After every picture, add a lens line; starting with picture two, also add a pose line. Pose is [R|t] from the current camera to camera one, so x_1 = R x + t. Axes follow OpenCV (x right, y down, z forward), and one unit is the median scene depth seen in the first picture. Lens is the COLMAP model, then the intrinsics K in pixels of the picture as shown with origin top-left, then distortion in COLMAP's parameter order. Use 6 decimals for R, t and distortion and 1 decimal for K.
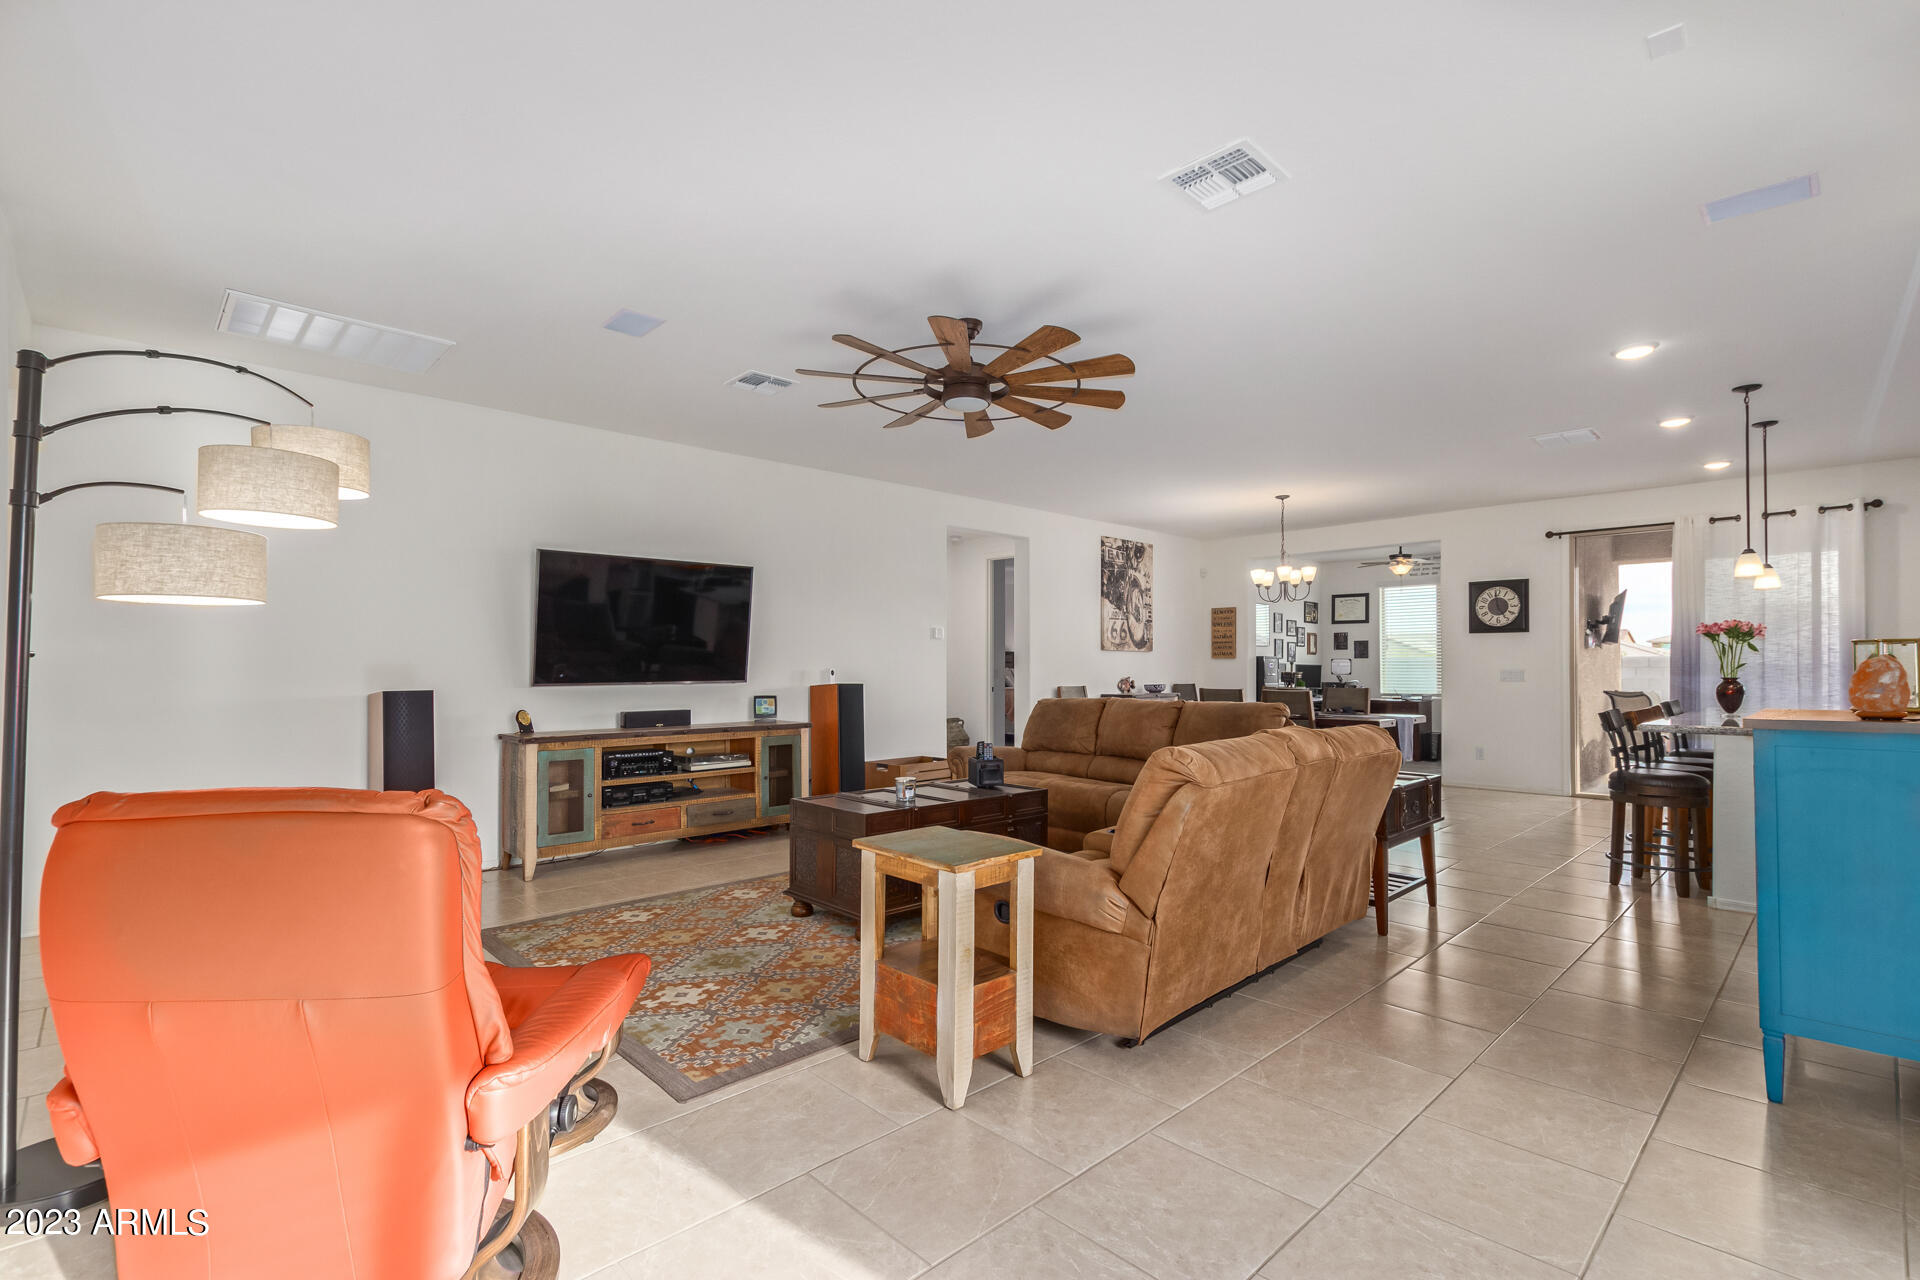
lens RADIAL K [[878.7, 0, 969.5], [0, 878.7, 653.0], [0, 0, 1]] dist [0.007518, -0.003938]
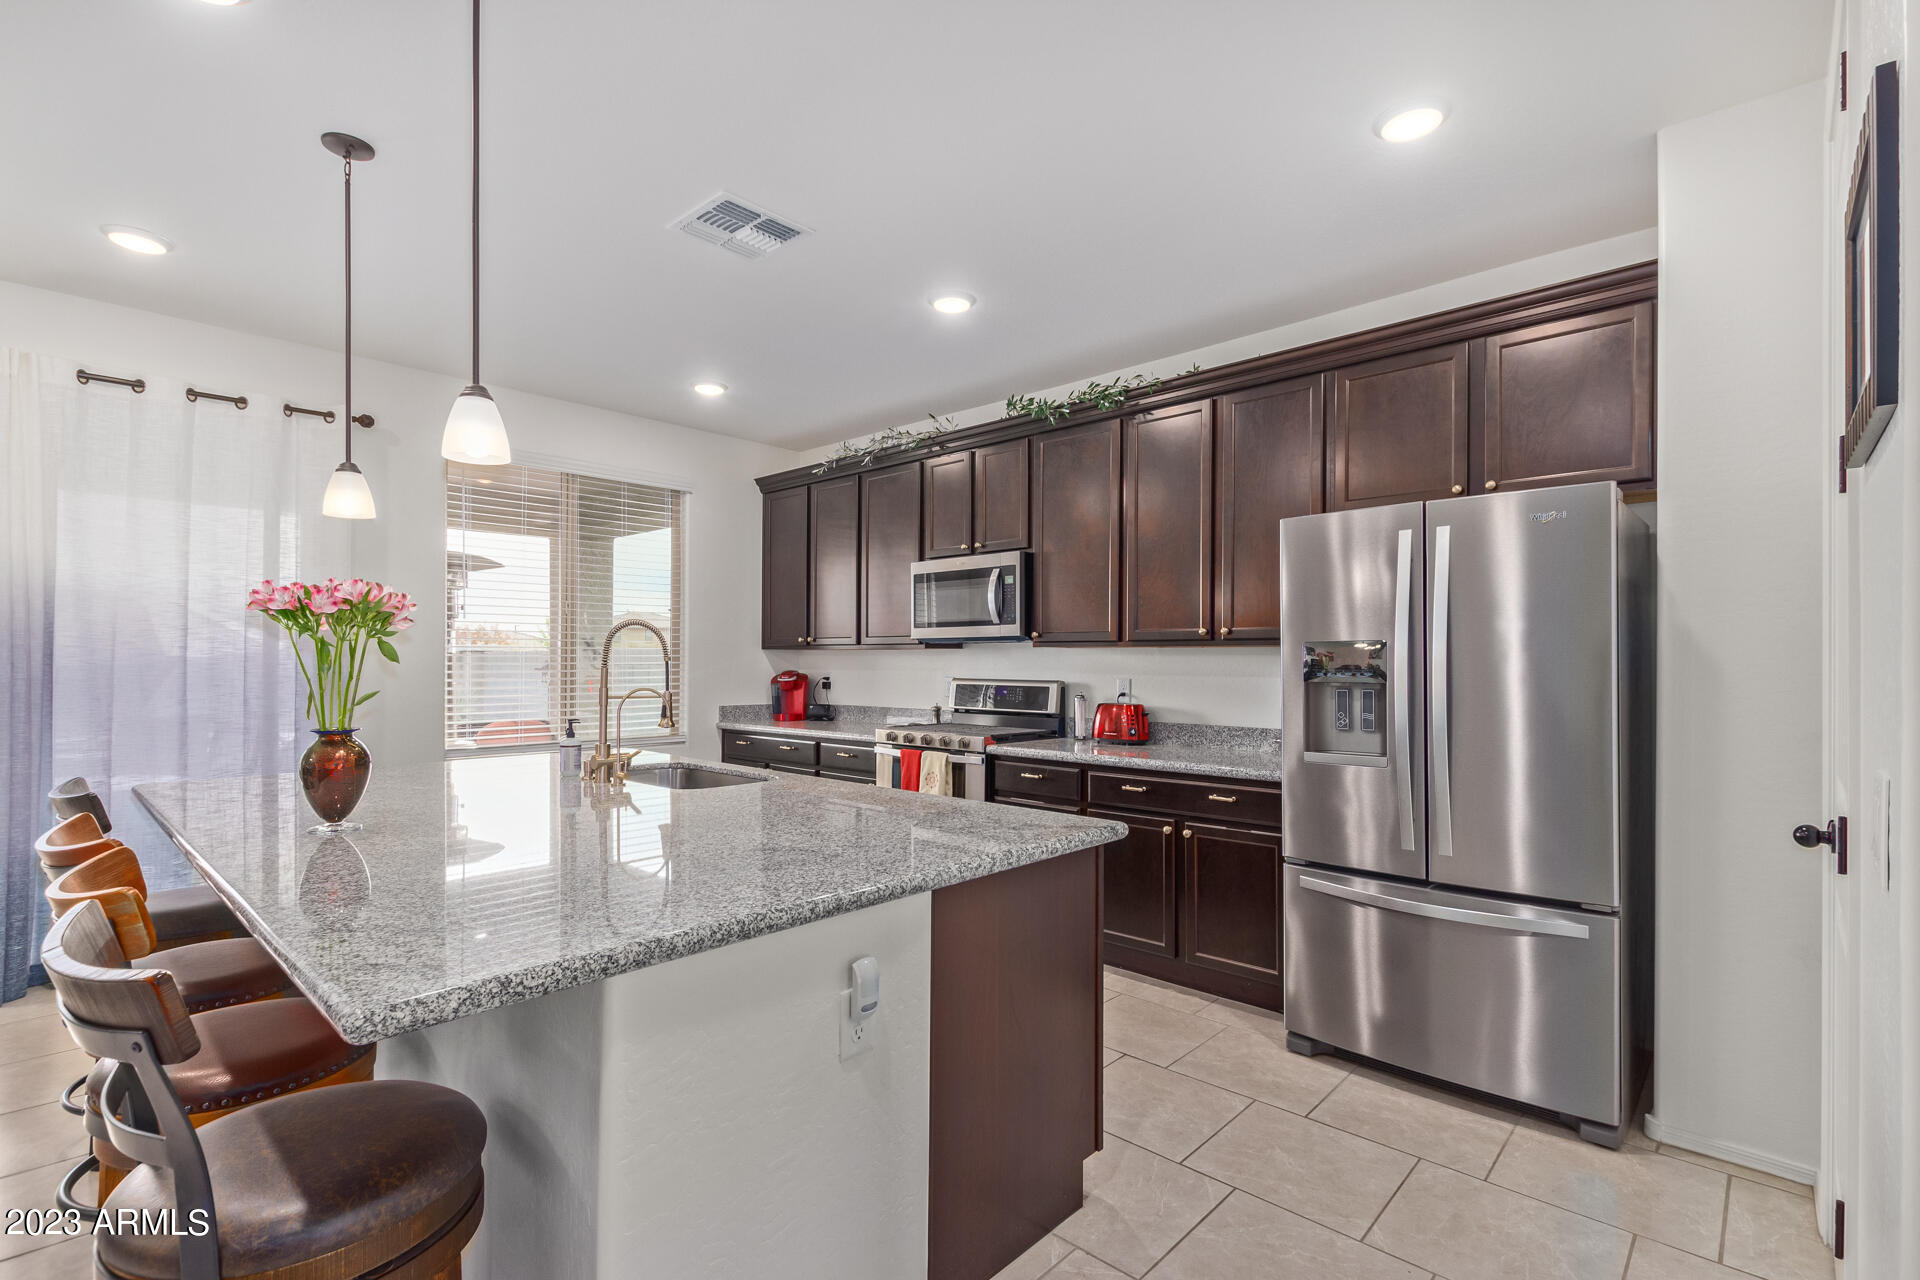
lens RADIAL K [[878.7, 0, 958.1], [0, 878.7, 656.2], [0, 0, 1]] dist [0.007518, -0.003938]
pose [[-0.052208, 0.005098, 0.998623, 0.417016], [-0.019225, 0.999797, -0.006109, -0.005819], [-0.998451, -0.019518, -0.052099, 0.672021]]
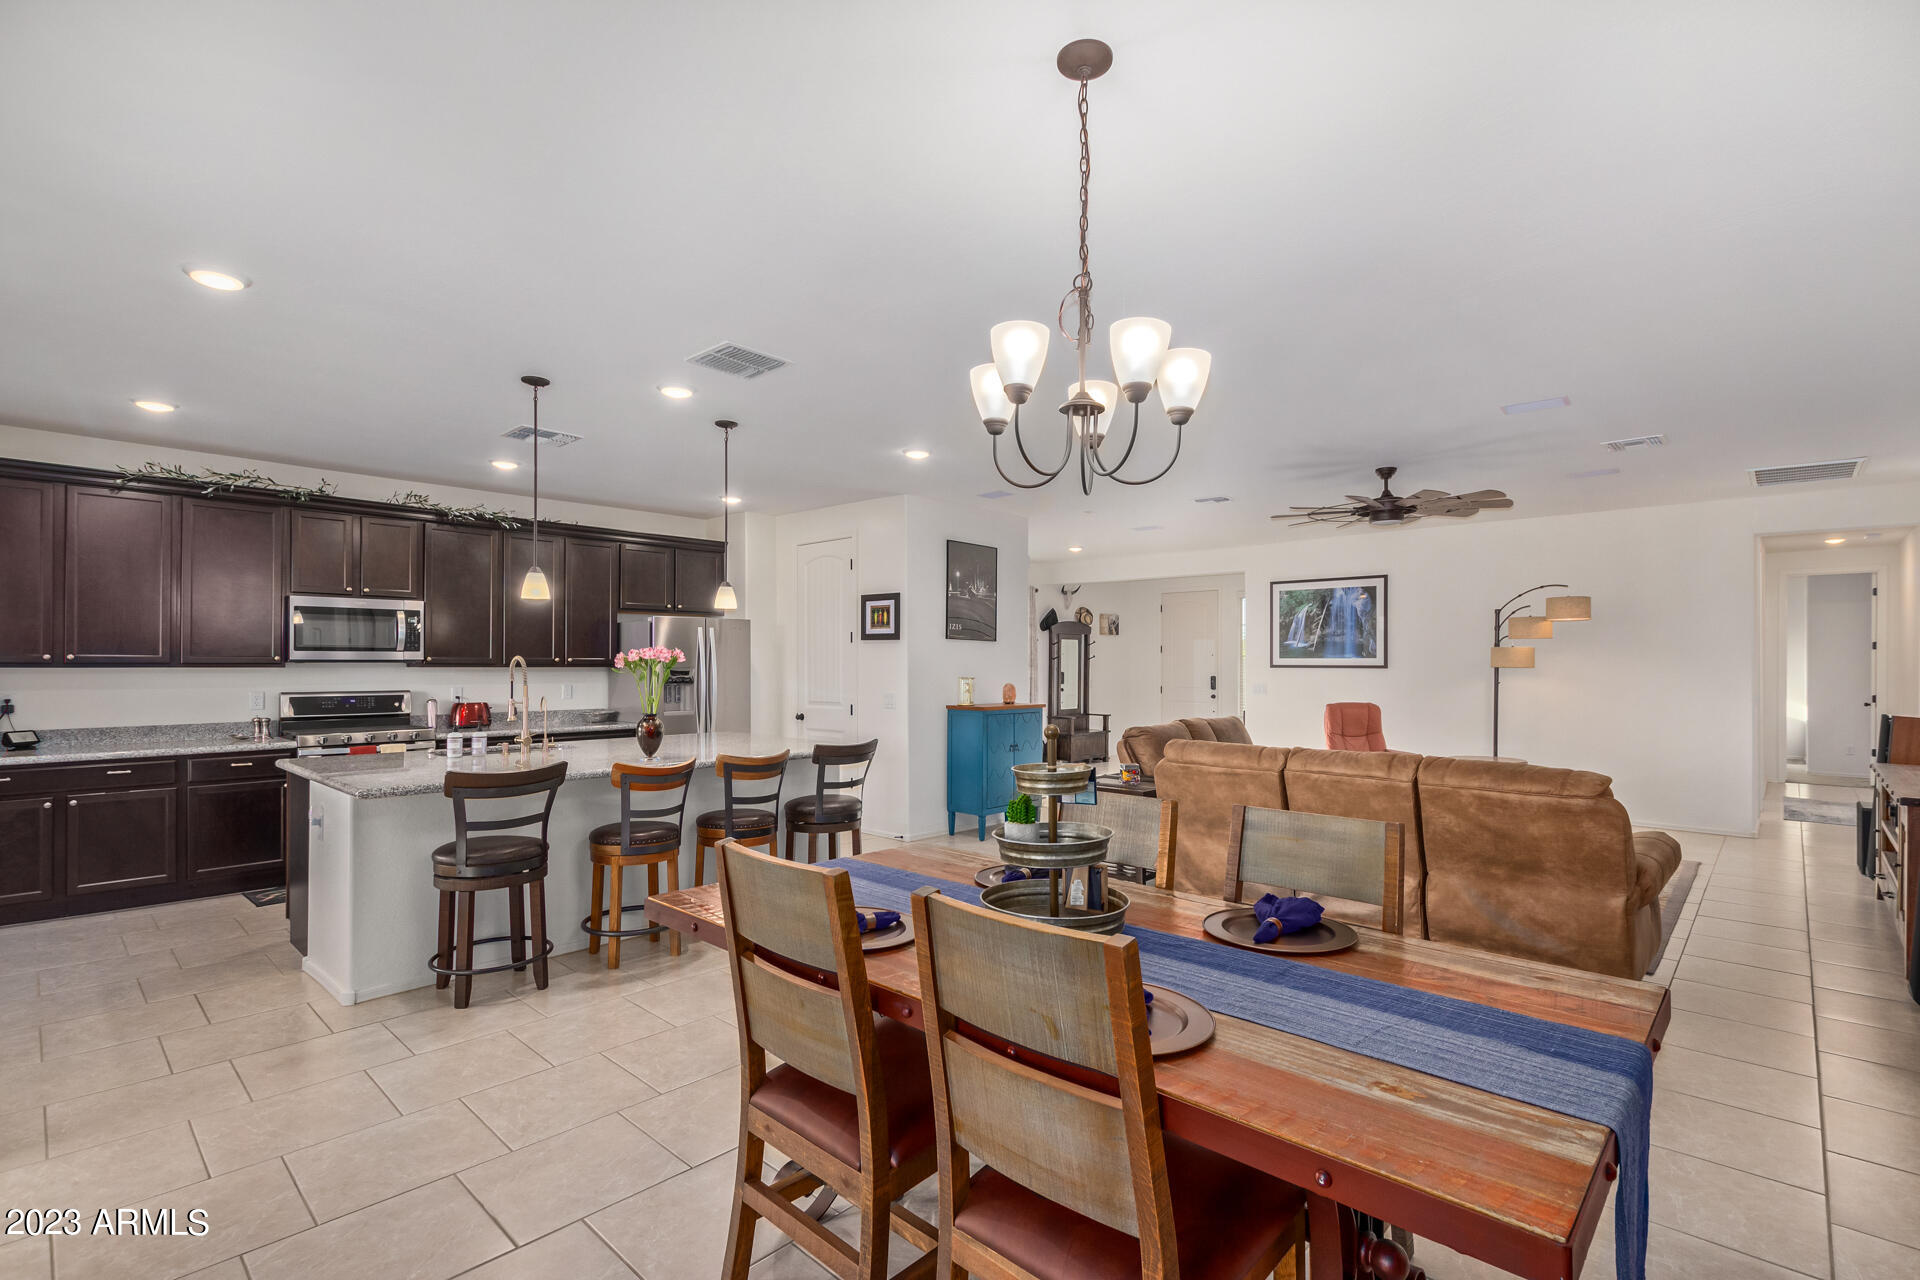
lens RADIAL K [[878.7, 0, 966.4], [0, 878.7, 656.9], [0, 0, 1]] dist [0.007518, -0.003938]
pose [[-0.998802, -0.001182, -0.048910, 0.541259], [0.000051, 0.999682, -0.025208, -0.004770], [0.048924, -0.025180, -0.998485, 1.675982]]
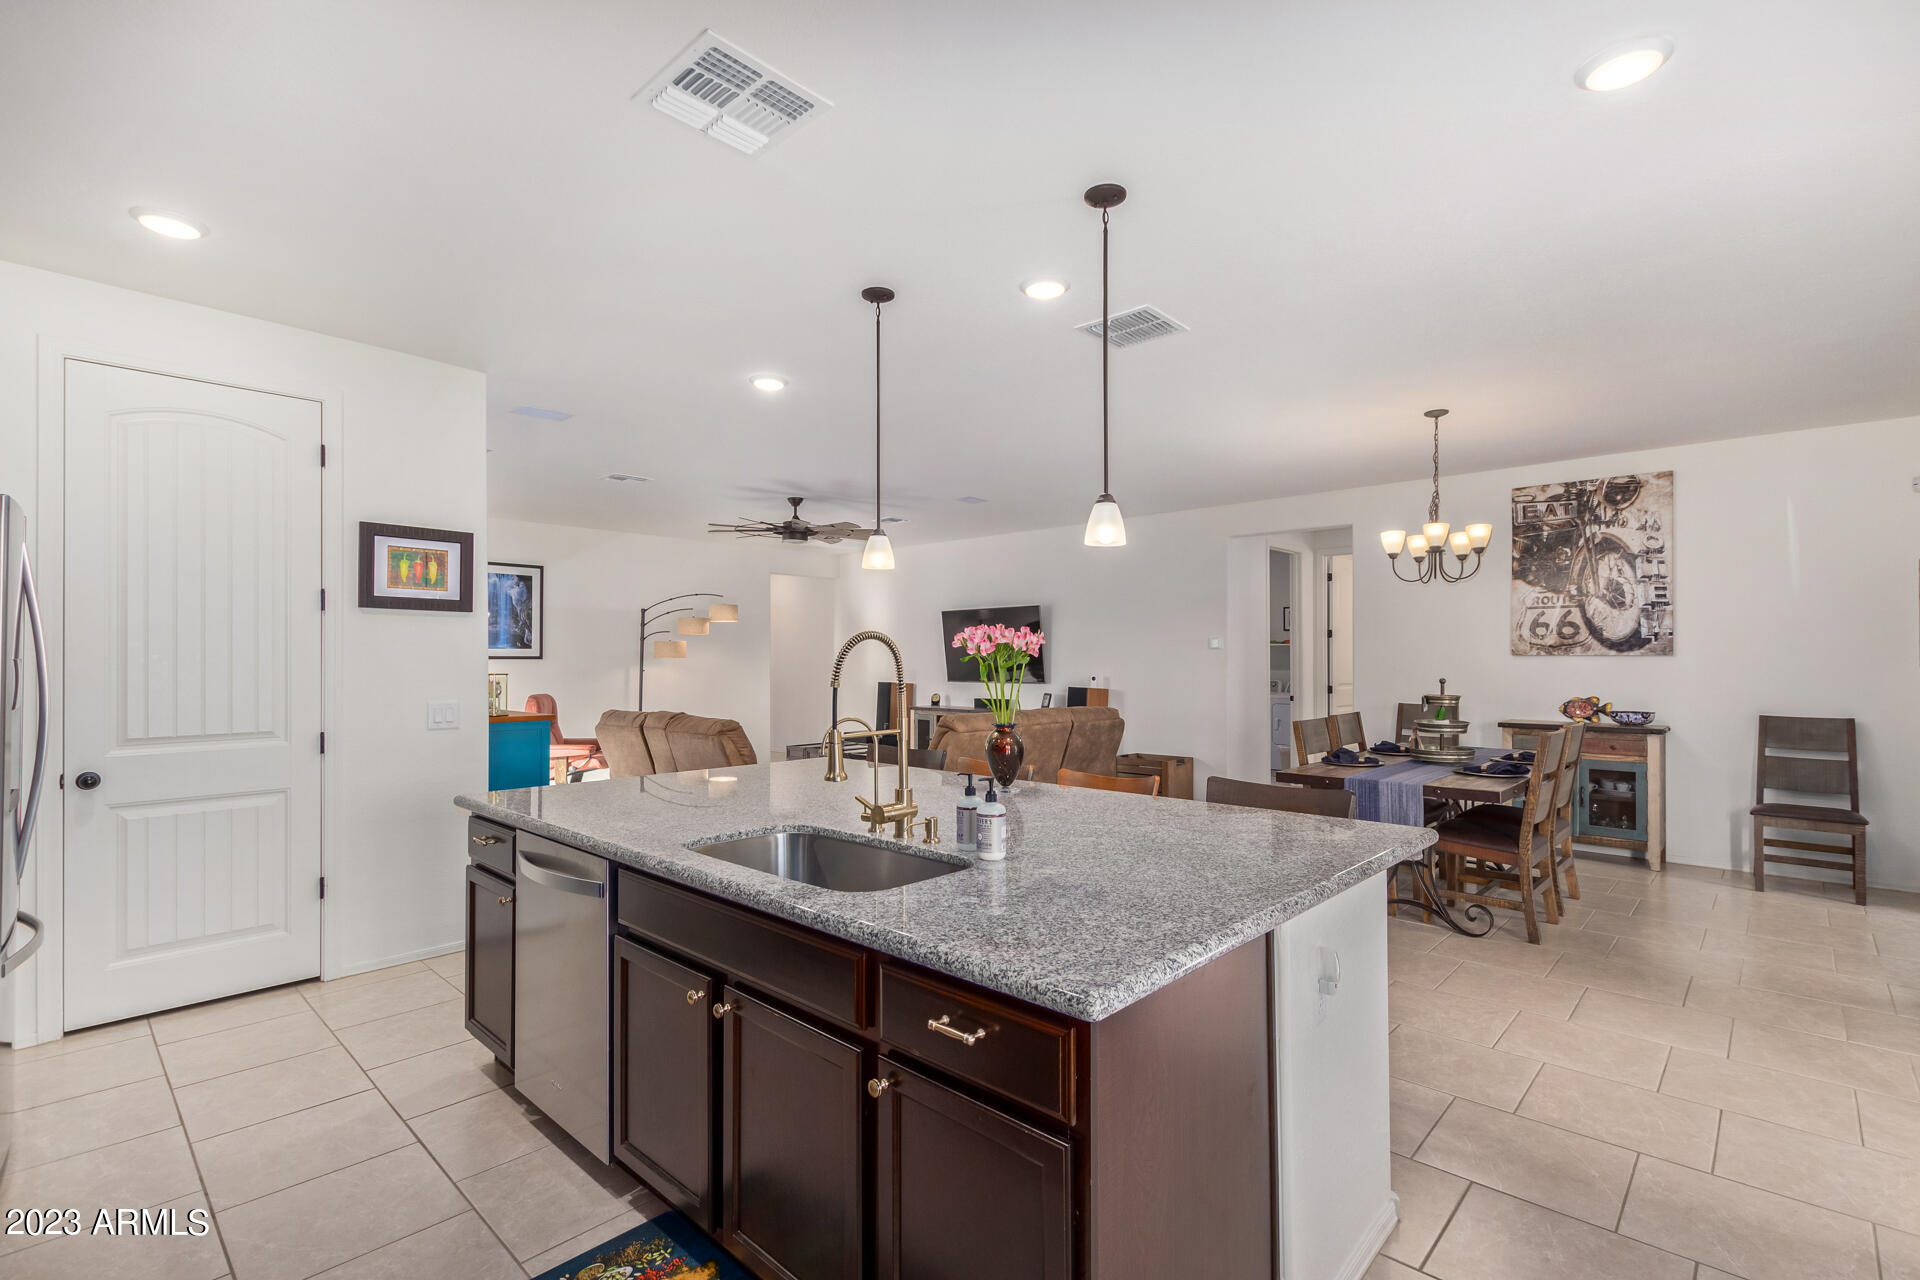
lens RADIAL K [[878.7, 0, 957.0], [0, 878.7, 647.4], [0, 0, 1]] dist [0.007518, -0.003938]
pose [[0.044360, -0.011218, -0.998953, 1.299770], [0.017468, 0.999793, -0.010451, -0.015322], [0.998863, -0.016986, 0.044547, 0.846834]]
